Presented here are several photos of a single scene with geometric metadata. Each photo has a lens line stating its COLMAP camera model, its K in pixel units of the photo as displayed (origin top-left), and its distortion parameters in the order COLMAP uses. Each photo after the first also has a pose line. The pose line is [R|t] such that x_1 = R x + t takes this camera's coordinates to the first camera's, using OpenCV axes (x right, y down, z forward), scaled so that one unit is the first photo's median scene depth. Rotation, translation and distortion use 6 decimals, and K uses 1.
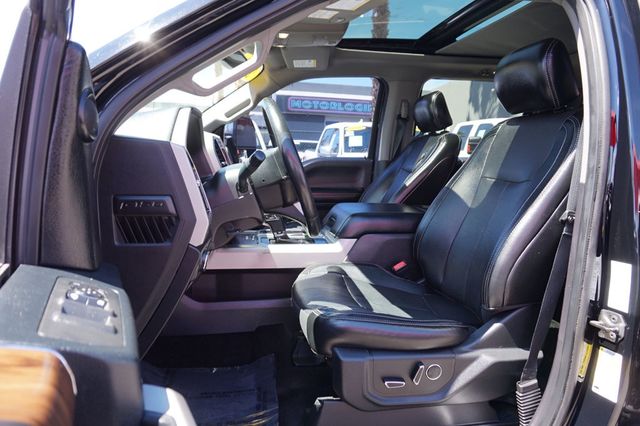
lens RADIAL K [[433.2, 0, 320.2], [0, 433.2, 212.6], [0, 0, 1]] dist [-0.035193, 0.016306]
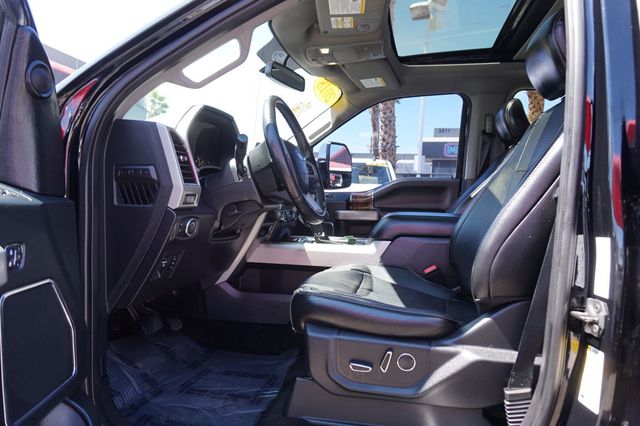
lens RADIAL K [[433.2, 0, 319.2], [0, 433.2, 211.7], [0, 0, 1]] dist [-0.035193, 0.016306]
pose [[0.935386, 0.010812, -0.353462, 0.413720], [-0.050400, 0.993405, -0.102990, 0.153397], [0.350017, 0.114150, 0.929762, 0.034471]]
